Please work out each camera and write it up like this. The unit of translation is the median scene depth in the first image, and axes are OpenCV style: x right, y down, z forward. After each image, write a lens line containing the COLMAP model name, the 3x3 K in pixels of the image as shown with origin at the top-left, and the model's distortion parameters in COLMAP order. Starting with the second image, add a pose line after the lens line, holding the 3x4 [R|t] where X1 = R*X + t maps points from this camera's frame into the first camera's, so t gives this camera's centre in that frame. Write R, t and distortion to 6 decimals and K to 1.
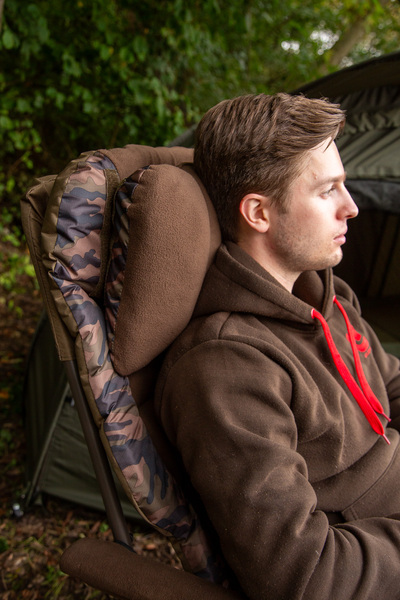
lens RADIAL K [[580.4, 0, 200.0], [0, 580.4, 300.0], [0, 0, 1]] dist [0.012505, 0.021281]
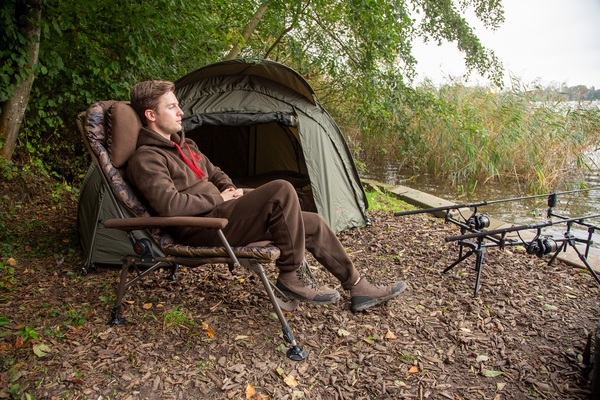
lens RADIAL K [[419.7, 0, 300.0], [0, 419.7, 200.0], [0, 0, 1]] dist [-0.061681, 0.002801]
pose [[0.954599, -0.148250, 0.258385, 0.227360], [0.166855, 0.984636, -0.051500, 0.598584], [-0.246780, 0.092275, 0.964668, -1.485331]]
